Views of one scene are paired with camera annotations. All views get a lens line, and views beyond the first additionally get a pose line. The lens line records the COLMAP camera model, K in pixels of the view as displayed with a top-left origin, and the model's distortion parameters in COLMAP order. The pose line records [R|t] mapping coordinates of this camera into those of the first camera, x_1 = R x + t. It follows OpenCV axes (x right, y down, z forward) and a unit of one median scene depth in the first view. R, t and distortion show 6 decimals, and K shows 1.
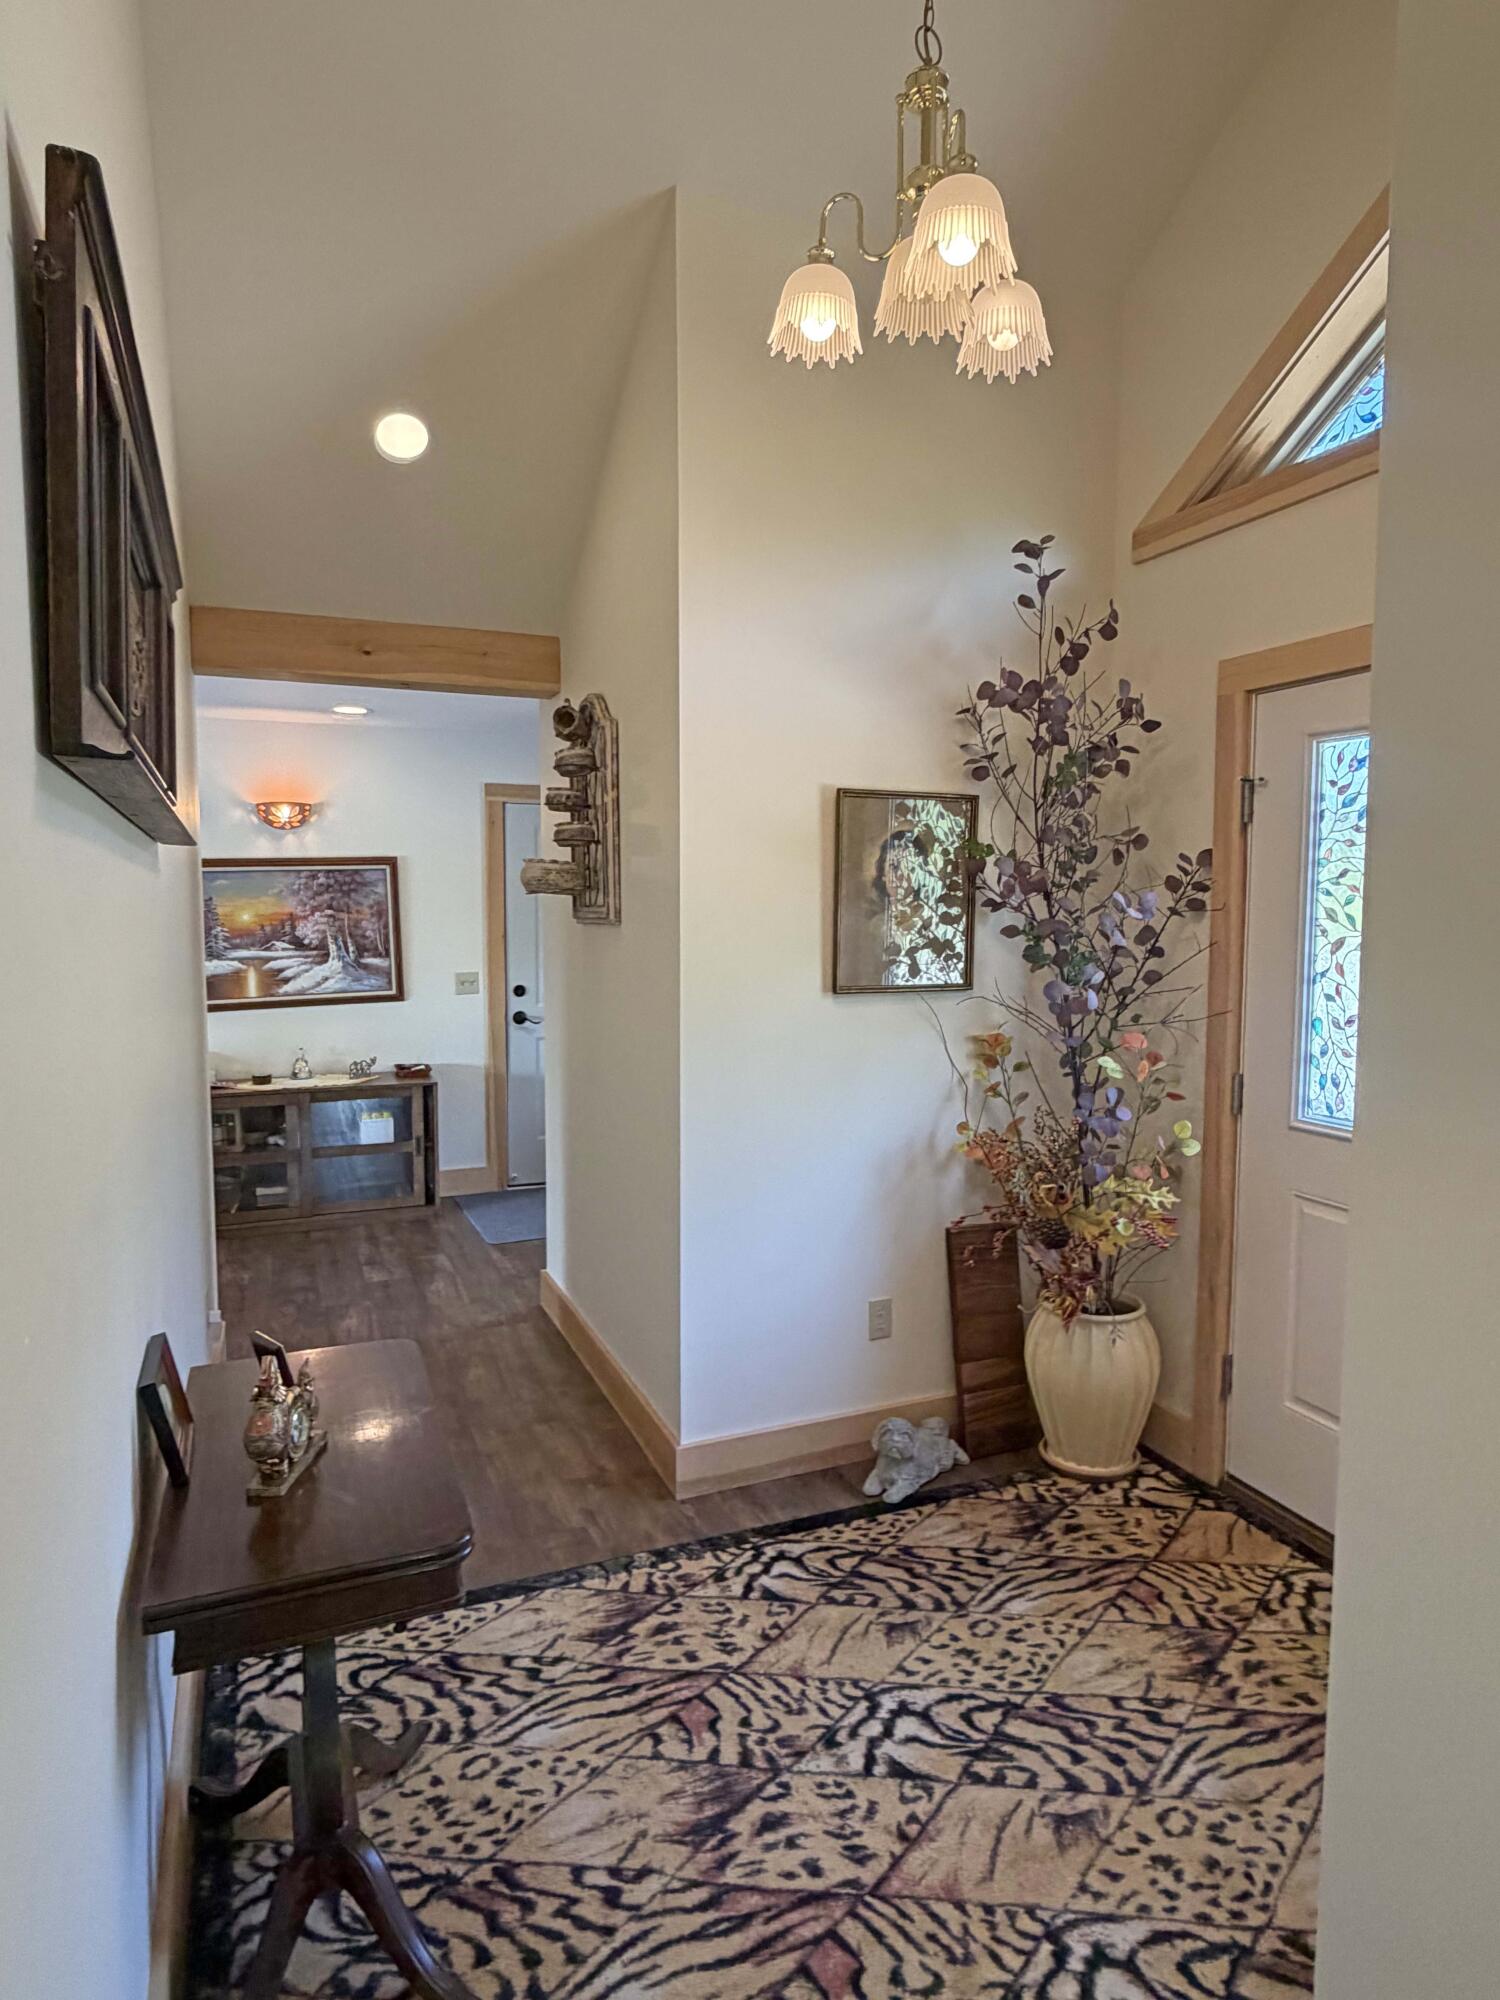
lens RADIAL K [[1158.6, 0, 750.0], [0, 1158.6, 1000.0], [0, 0, 1]] dist [0.003248, 0.002227]
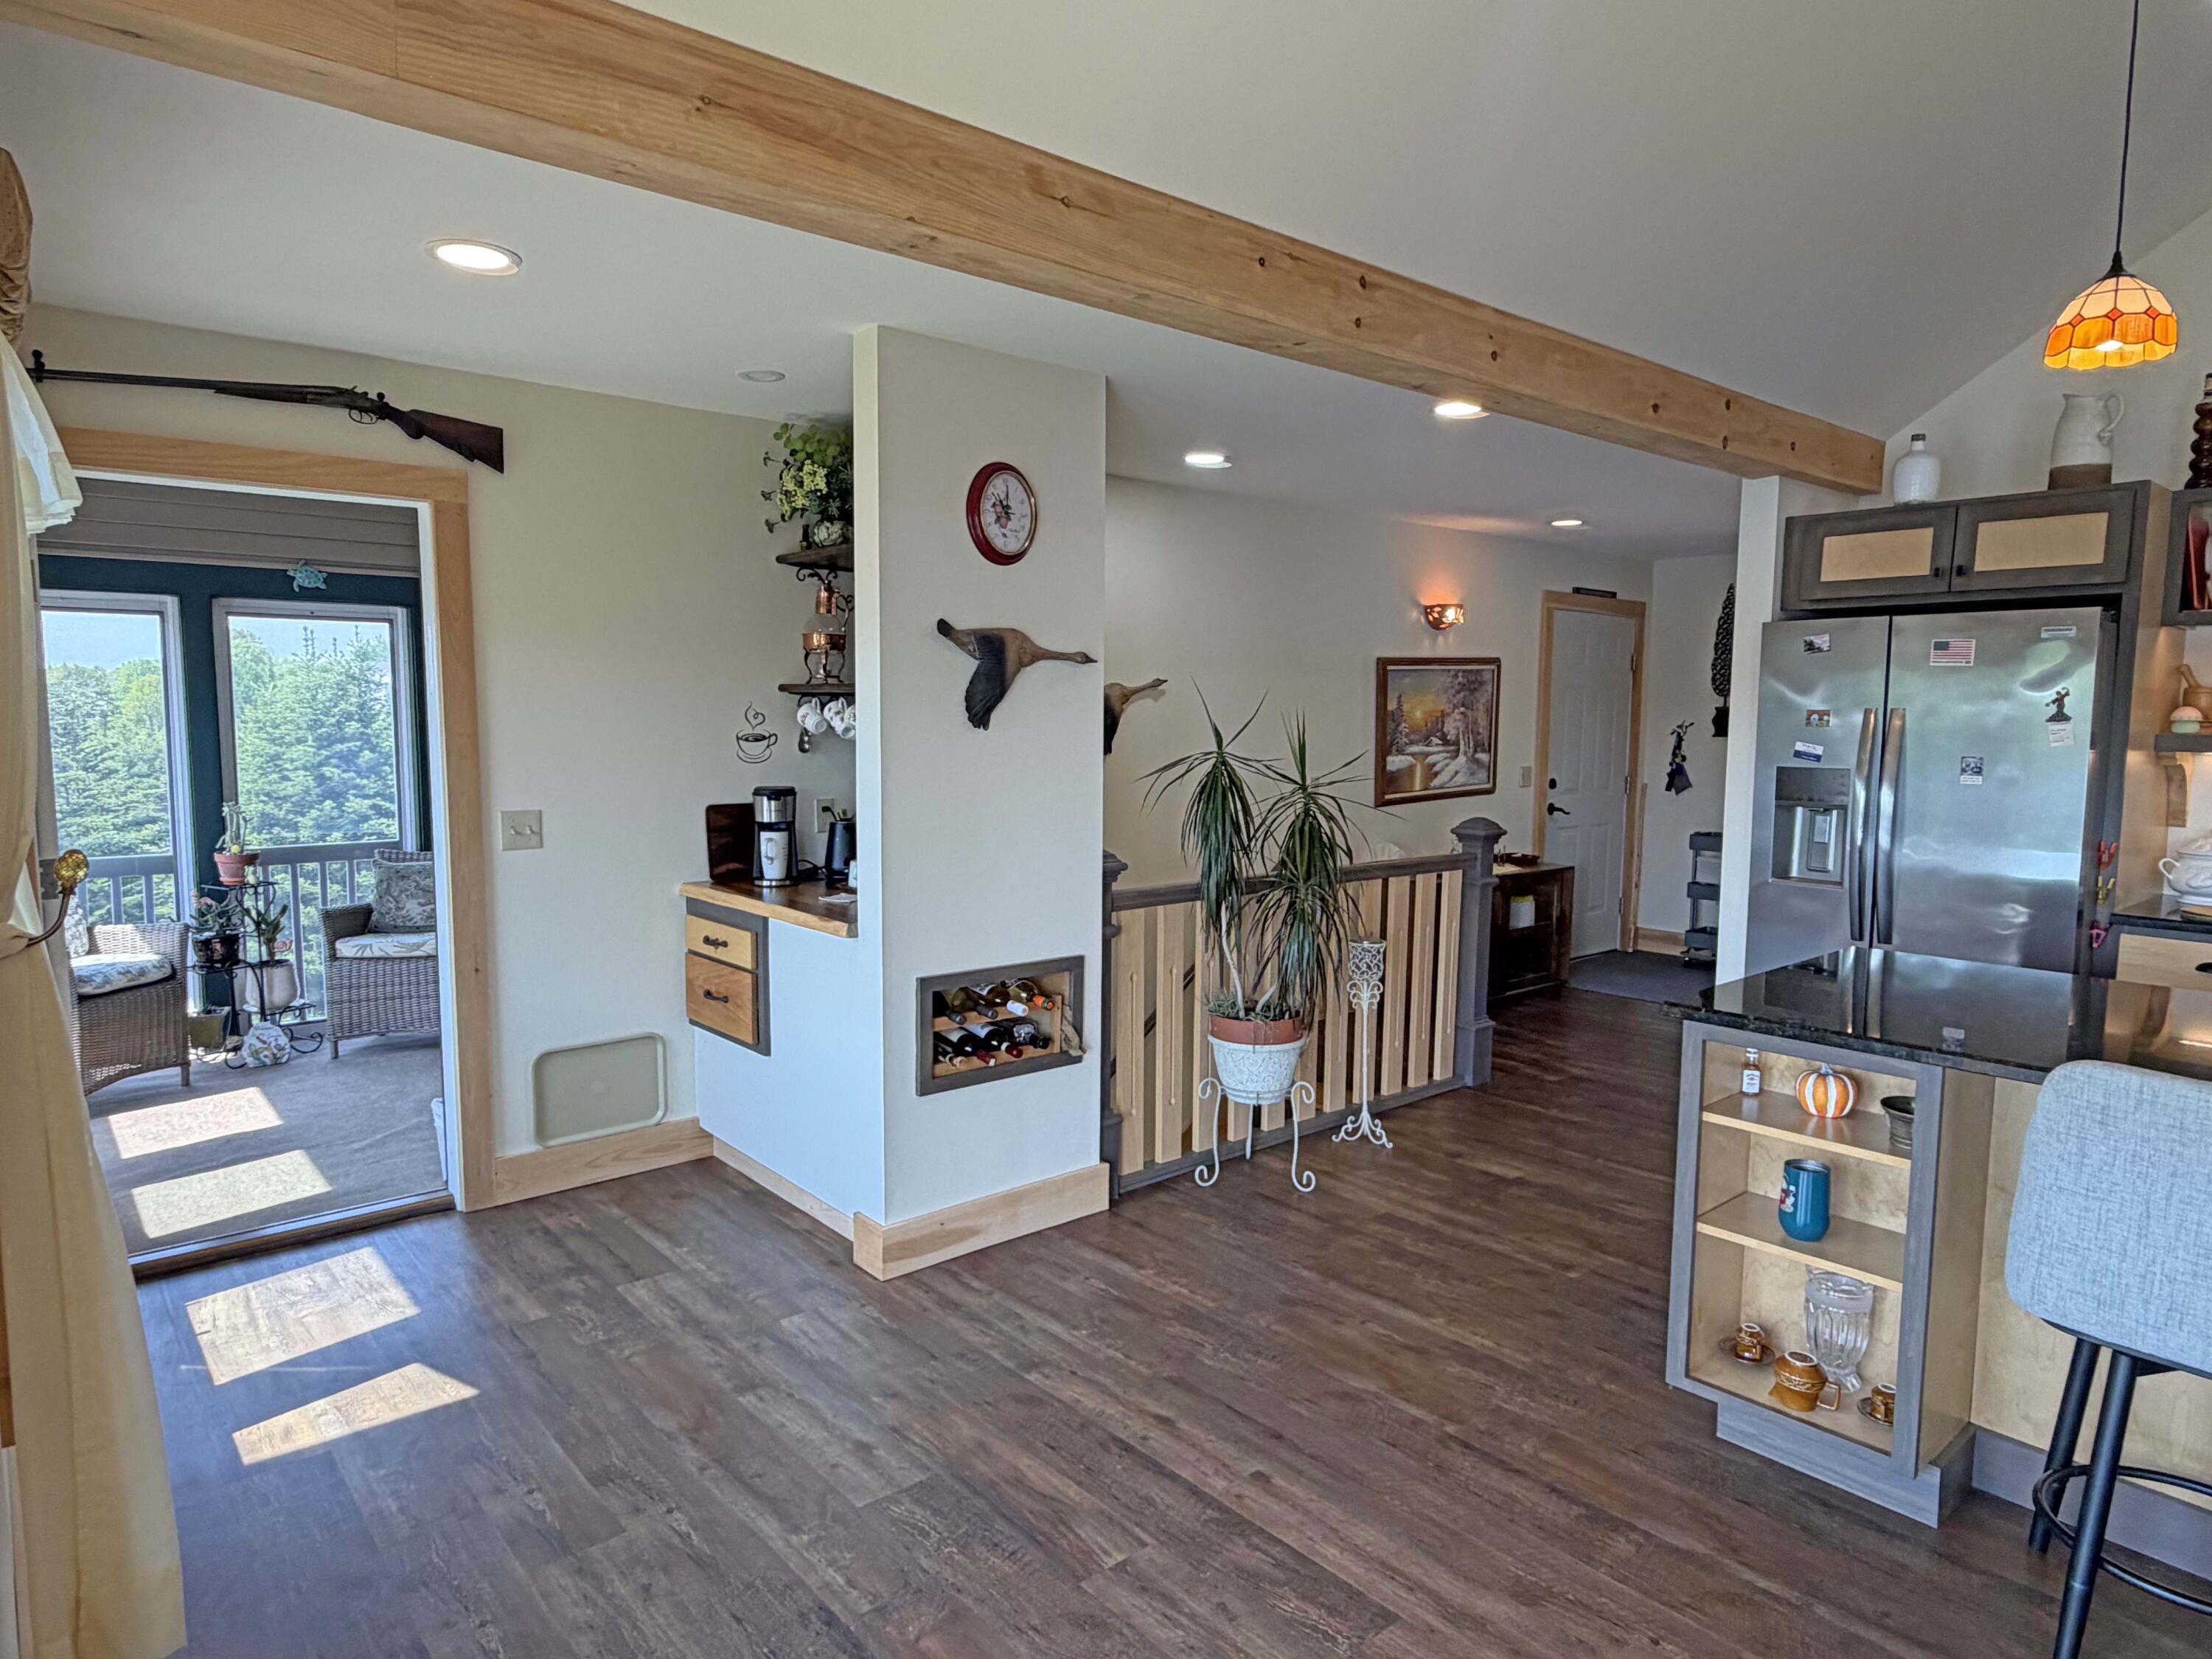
lens RADIAL K [[1319.3, 0, 1100.1], [0, 1319.3, 828.1], [0, 0, 1]] dist [0.000254, 0.000749]
pose [[0.954625, -0.023440, 0.296887, -1.039973], [0.021546, 0.999721, 0.009651, 0.013304], [-0.297031, -0.002816, 0.954864, -0.050092]]
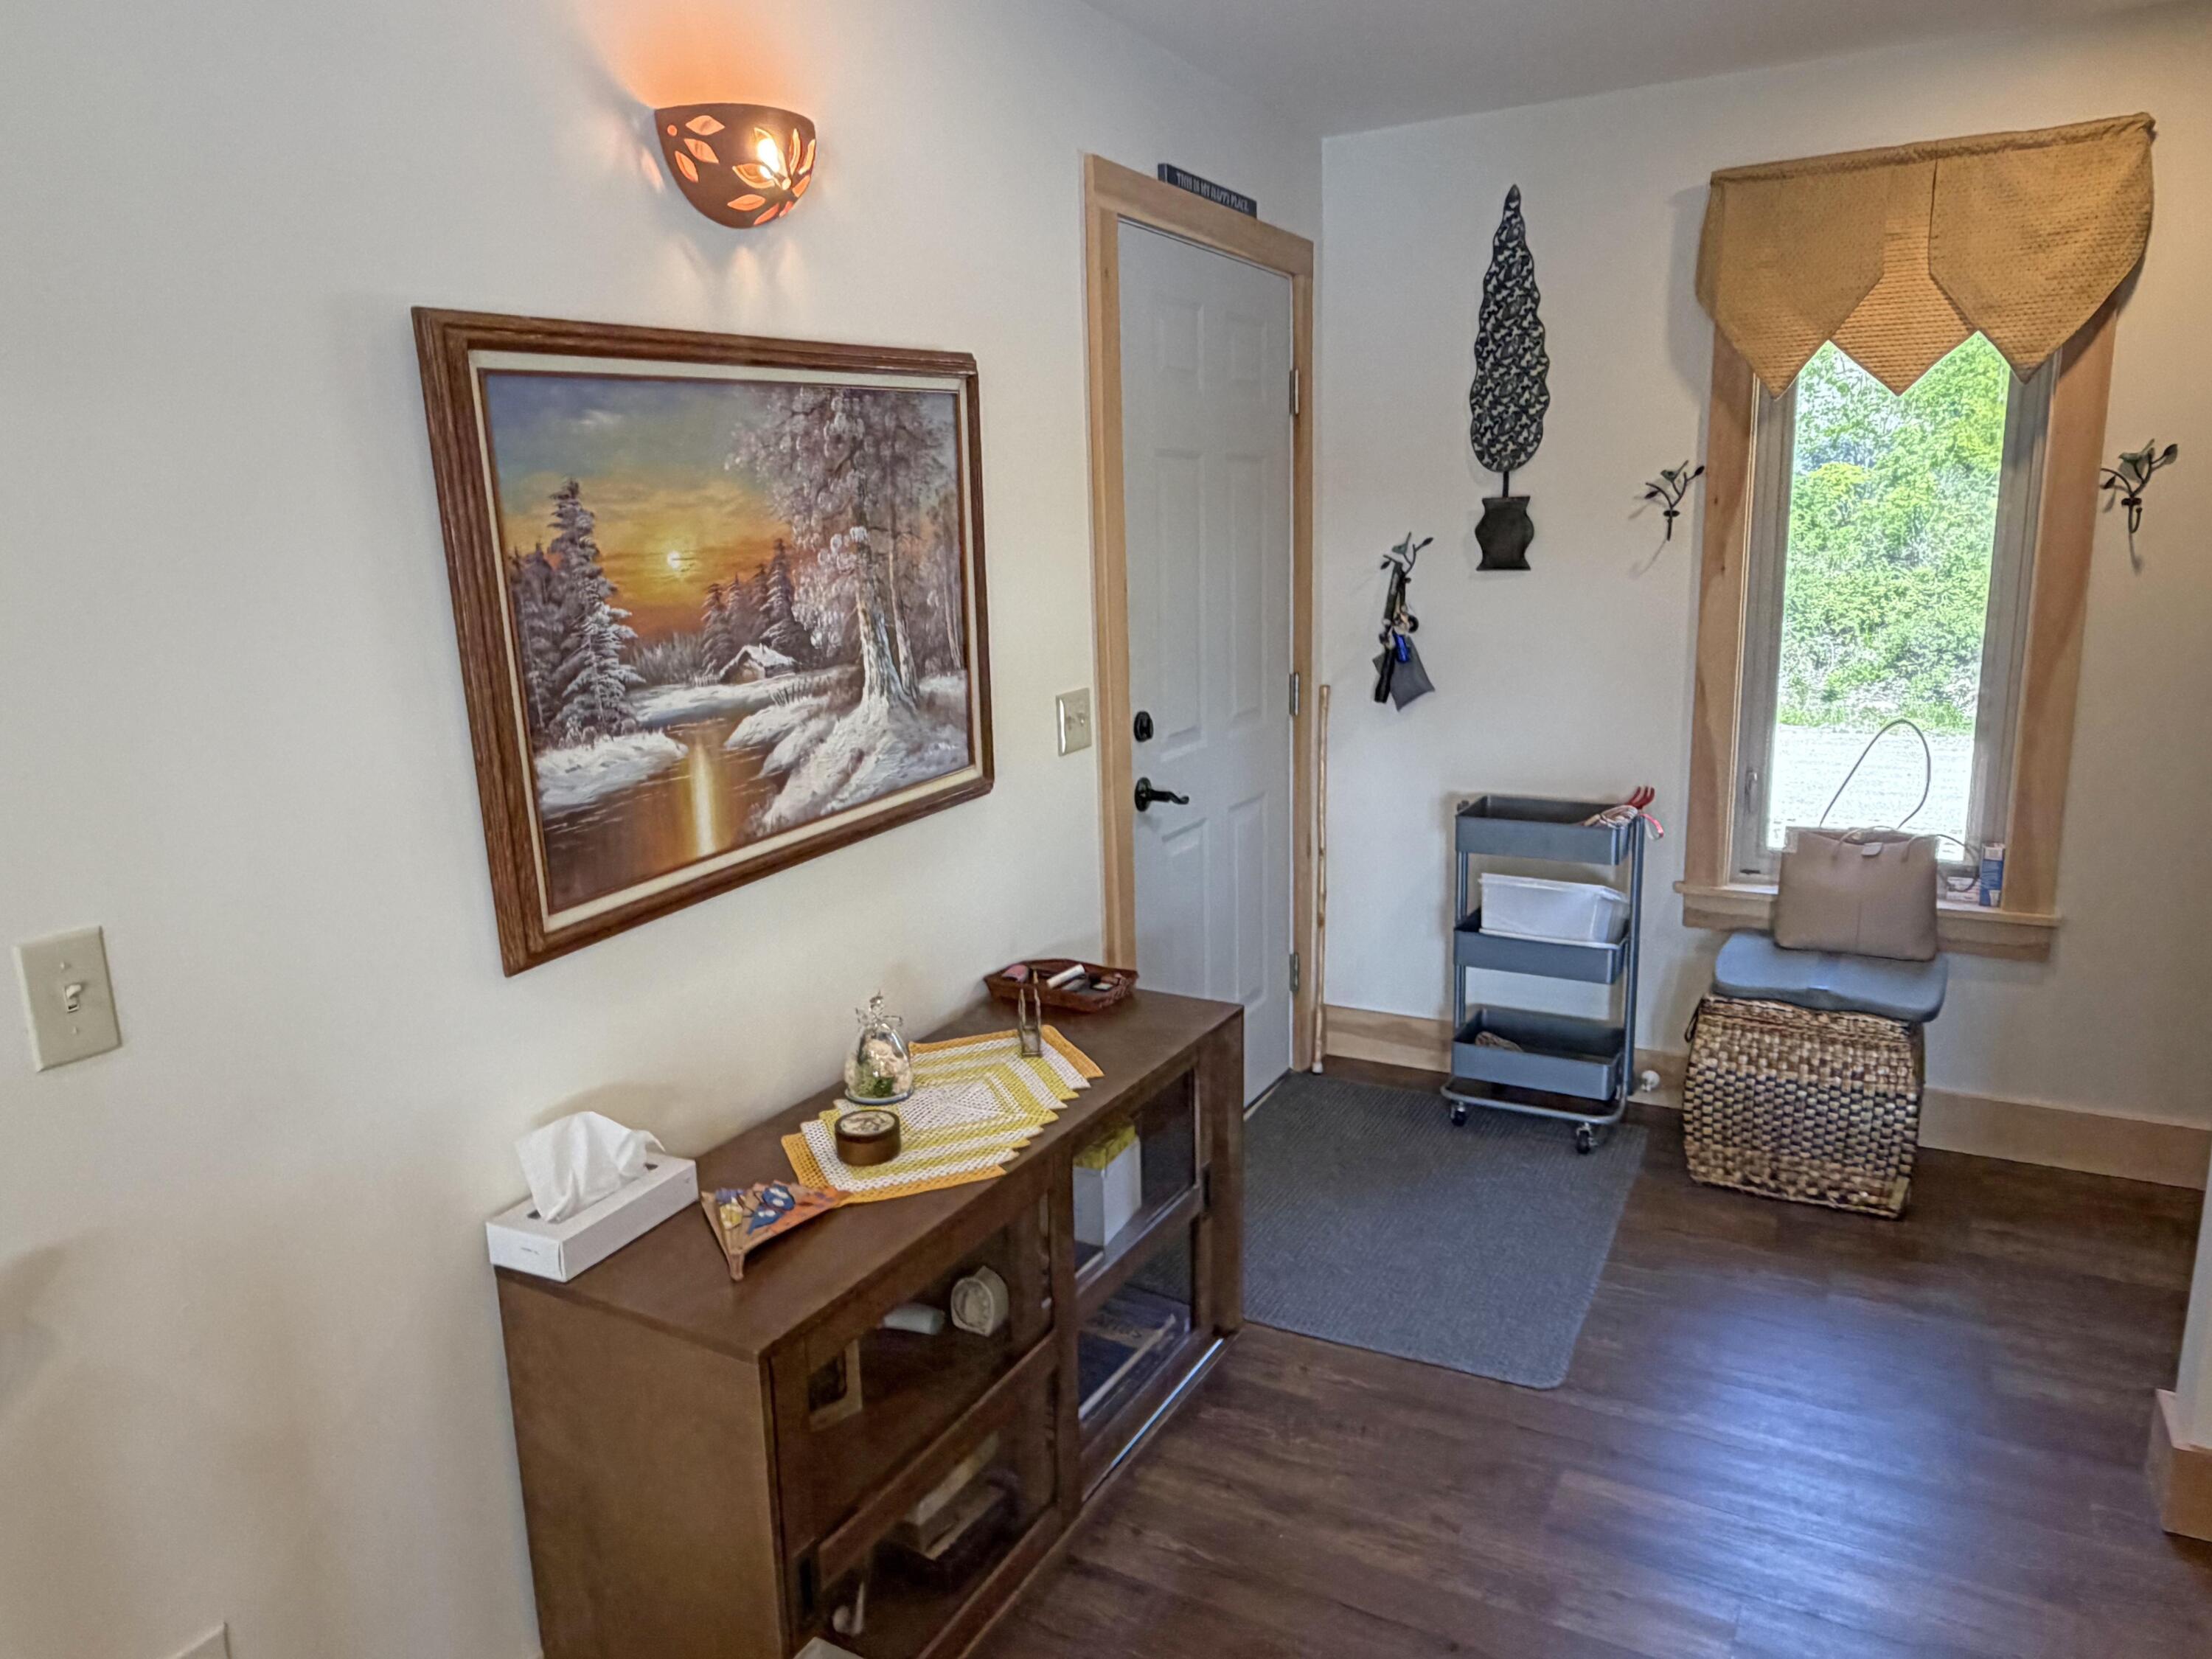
lens RADIAL K [[1489.3, 0, 1106.0], [0, 1489.3, 829.5], [0, 0, 1]] dist [0.012715, 0.000477]
pose [[0.783833, -0.155581, 0.601165, -0.557299], [0.088347, 0.986197, 0.140035, -0.048951], [-0.614654, -0.056653, 0.786759, 0.655341]]
